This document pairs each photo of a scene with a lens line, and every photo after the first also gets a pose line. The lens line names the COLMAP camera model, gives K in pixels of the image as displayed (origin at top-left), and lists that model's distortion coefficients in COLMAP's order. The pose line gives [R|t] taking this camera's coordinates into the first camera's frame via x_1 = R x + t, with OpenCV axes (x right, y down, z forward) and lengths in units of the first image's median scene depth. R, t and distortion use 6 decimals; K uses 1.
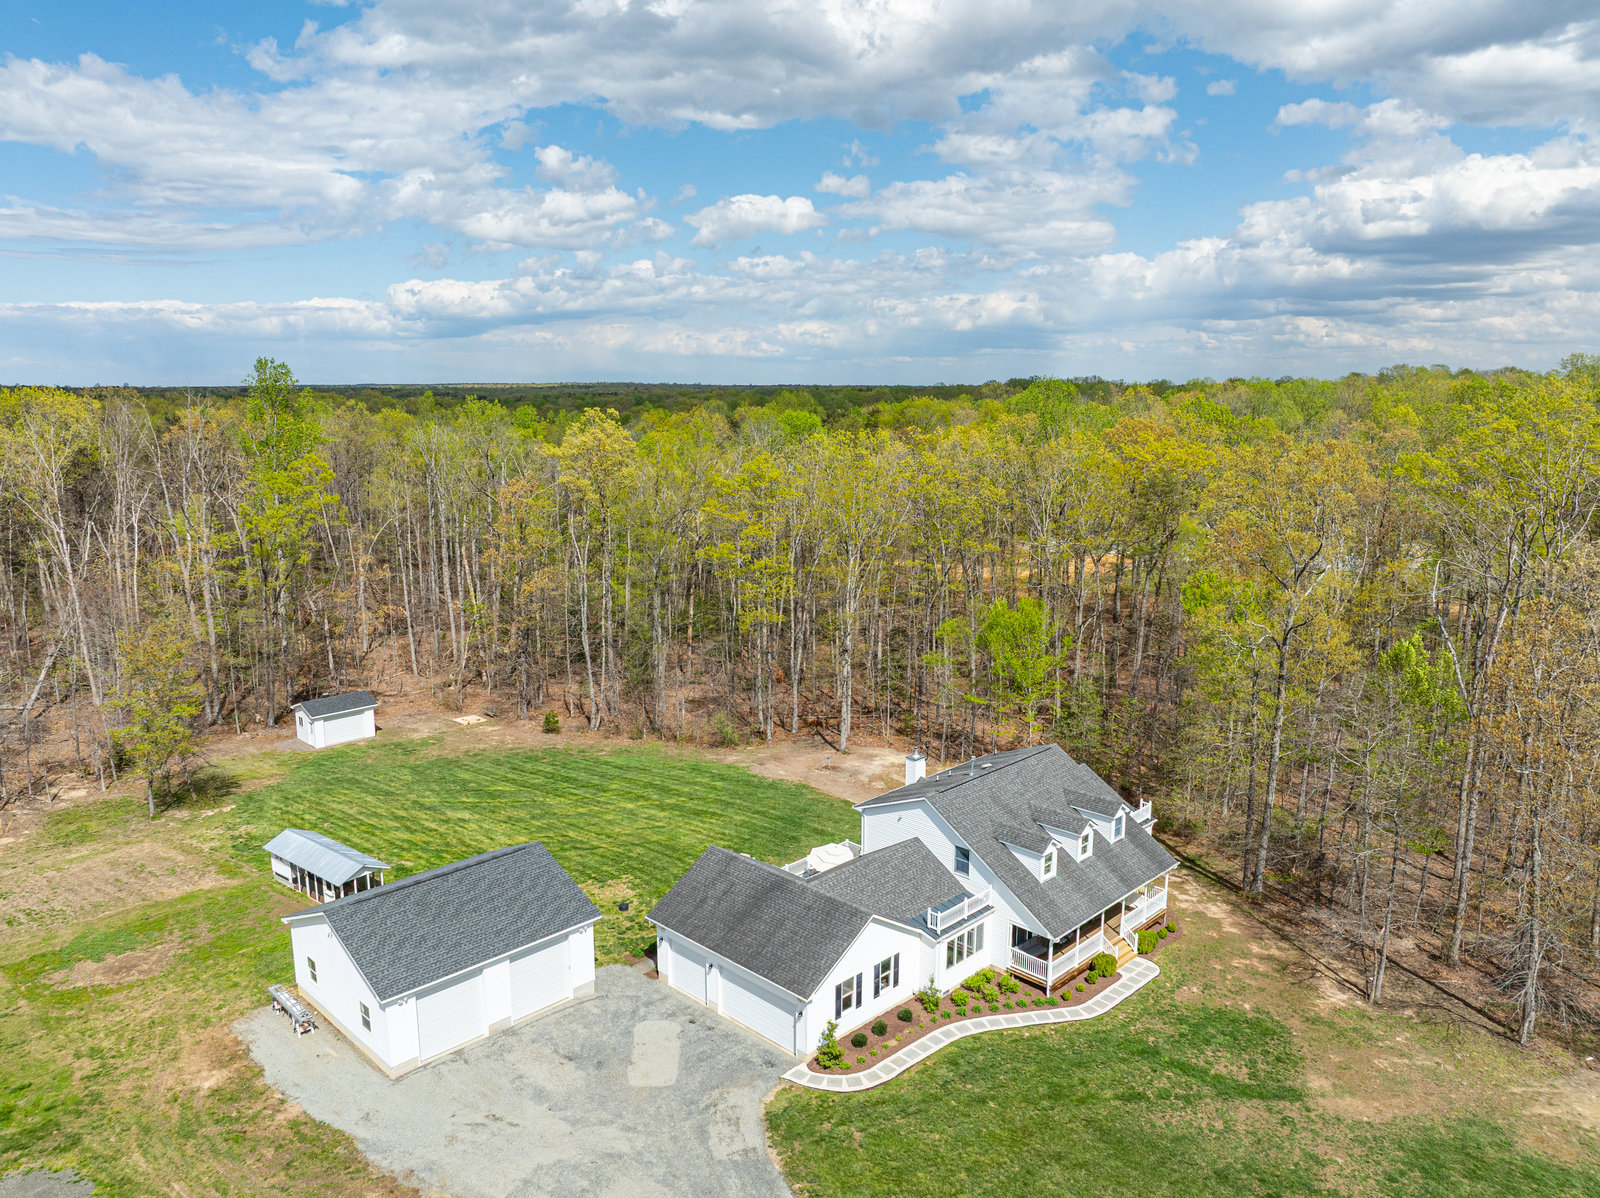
lens RADIAL K [[1133.1, 0, 800.0], [0, 1133.1, 599.0], [0, 0, 1]] dist [-0.037860, -0.006391]
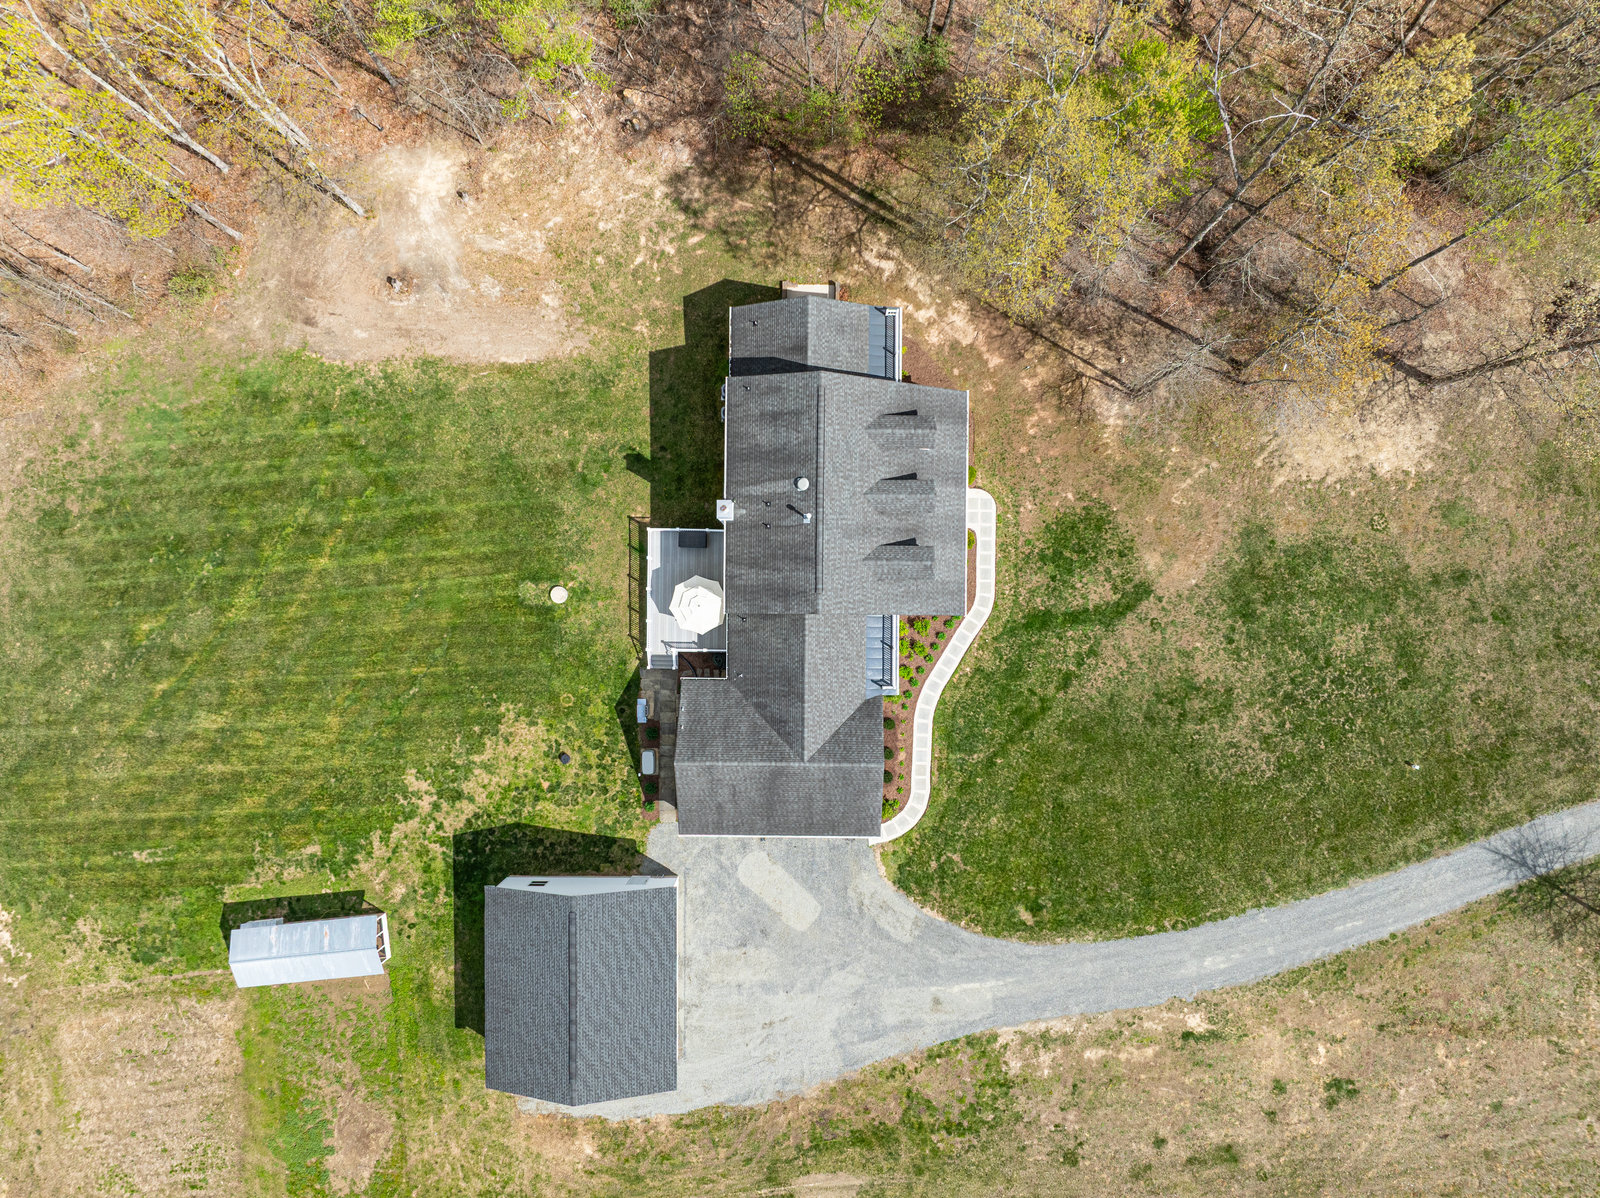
lens RADIAL K [[1124.0, 0, 800.4], [0, 1124.0, 604.1], [0, 0, 1]] dist [-0.040347, 0.002616]
pose [[0.715360, -0.698746, -0.003794, 0.113127], [0.136629, 0.134549, 0.981442, -0.818182], [-0.685268, -0.702603, 0.191720, 0.864811]]
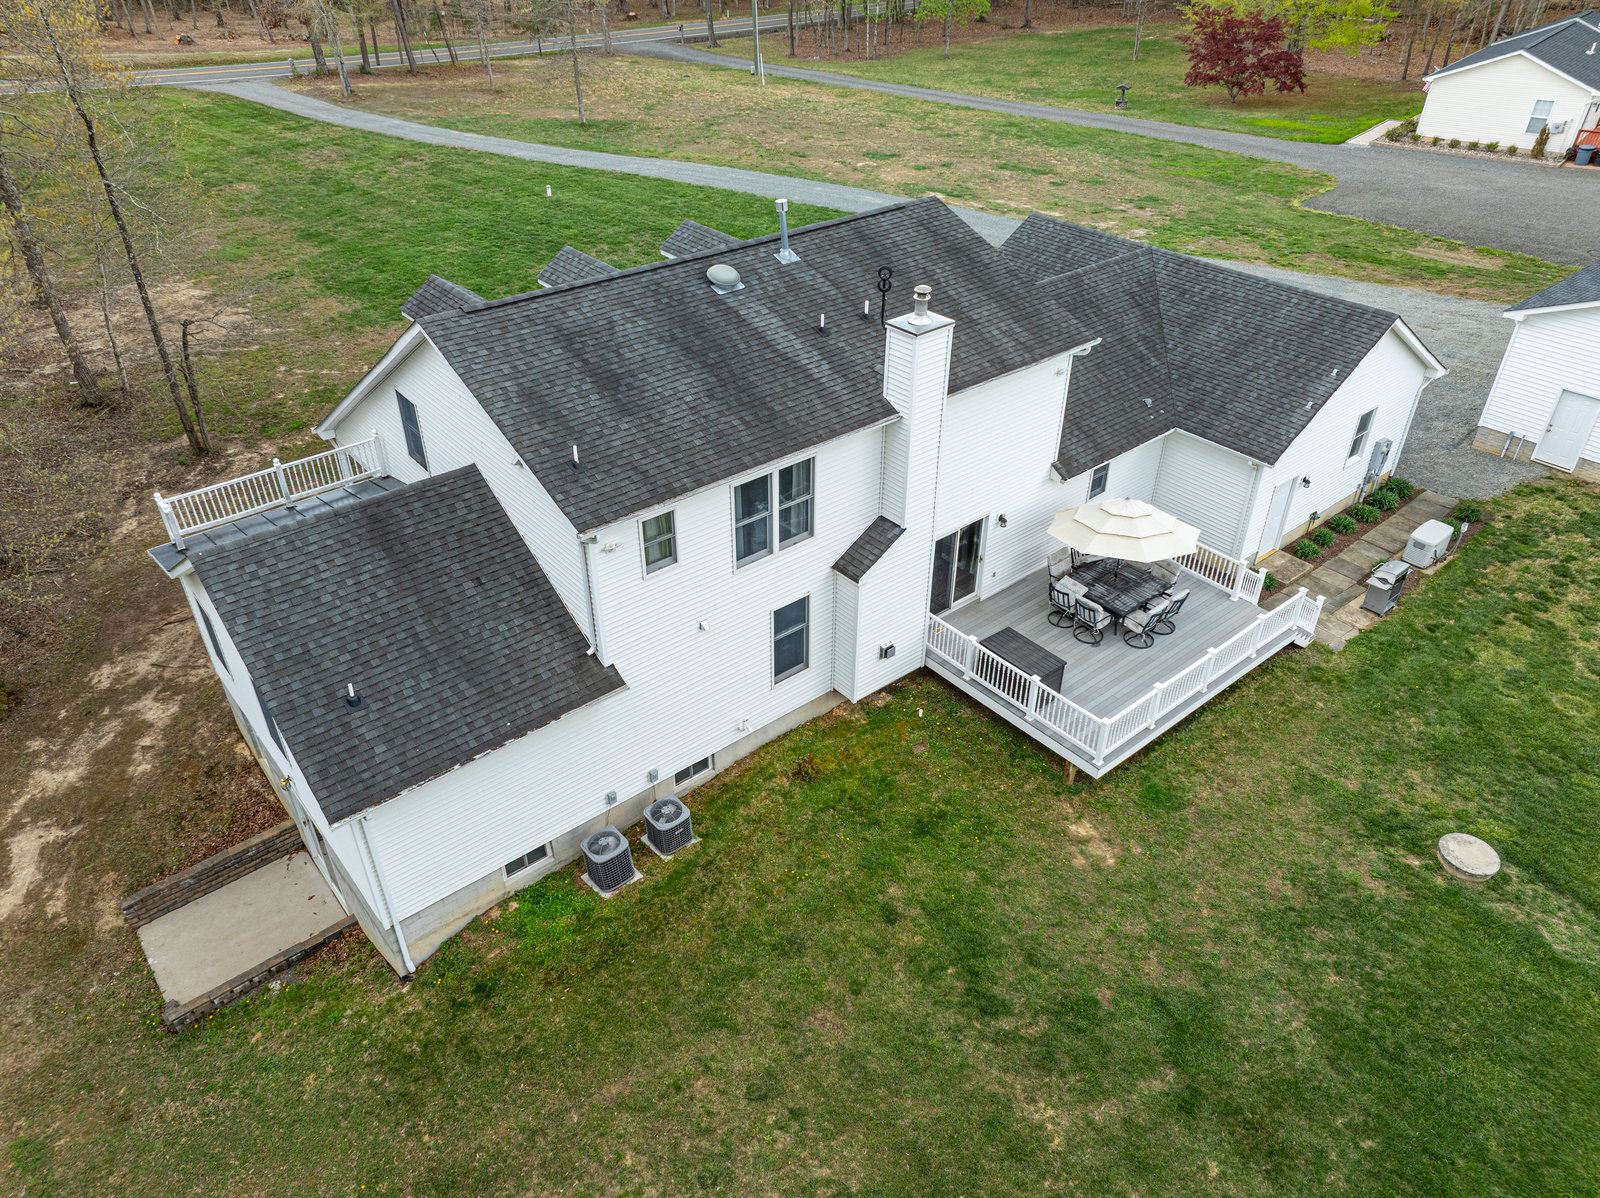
lens RADIAL K [[1123.0, 0, 802.1], [0, 1123.0, 595.6], [0, 0, 1]] dist [-0.025640, 0.031523]
pose [[-0.995868, -0.053680, 0.073247, 0.126631], [0.013481, 0.710258, 0.703813, -0.023385], [-0.089805, 0.701892, -0.706599, 1.480001]]
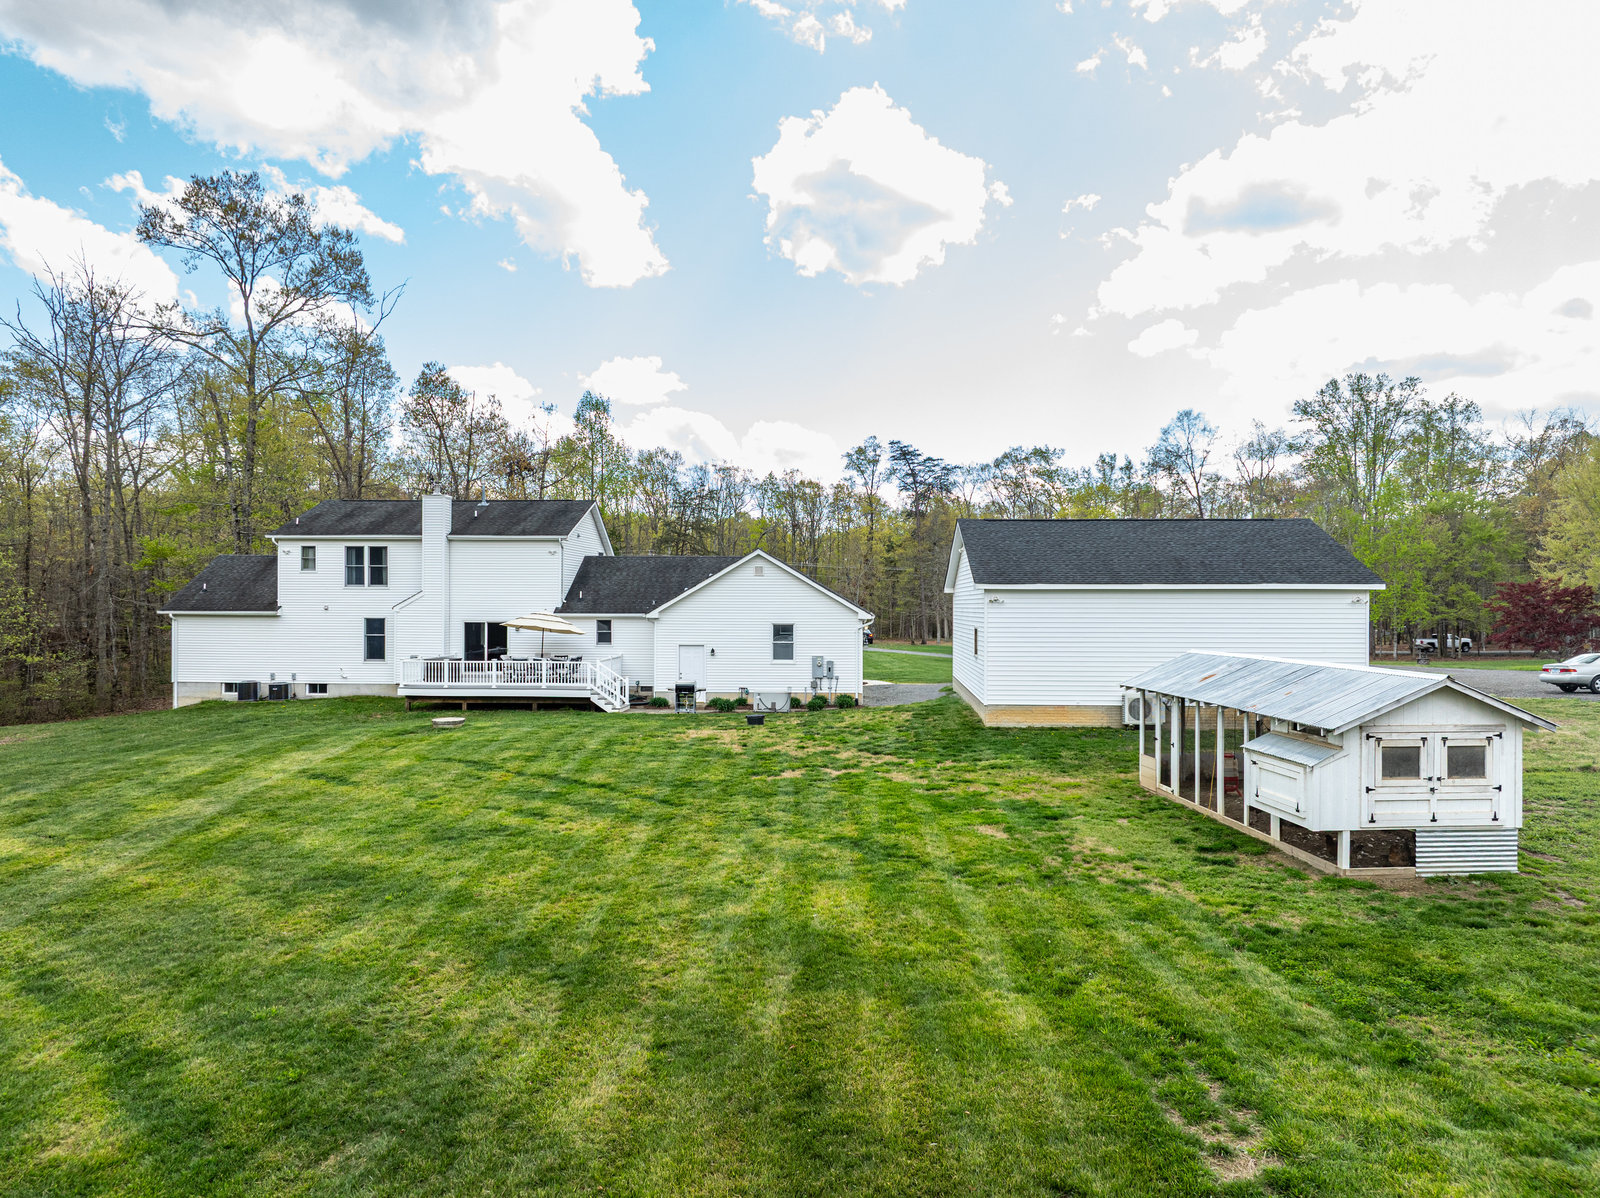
lens RADIAL K [[1106.4, 0, 803.1], [0, 1106.4, 597.9], [0, 0, 1]] dist [0.031729, -0.070011]
pose [[-0.666507, 0.002092, 0.745496, -0.654160], [0.132268, 0.984463, 0.115491, 0.178062], [-0.733671, 0.175581, -0.656428, 1.514337]]
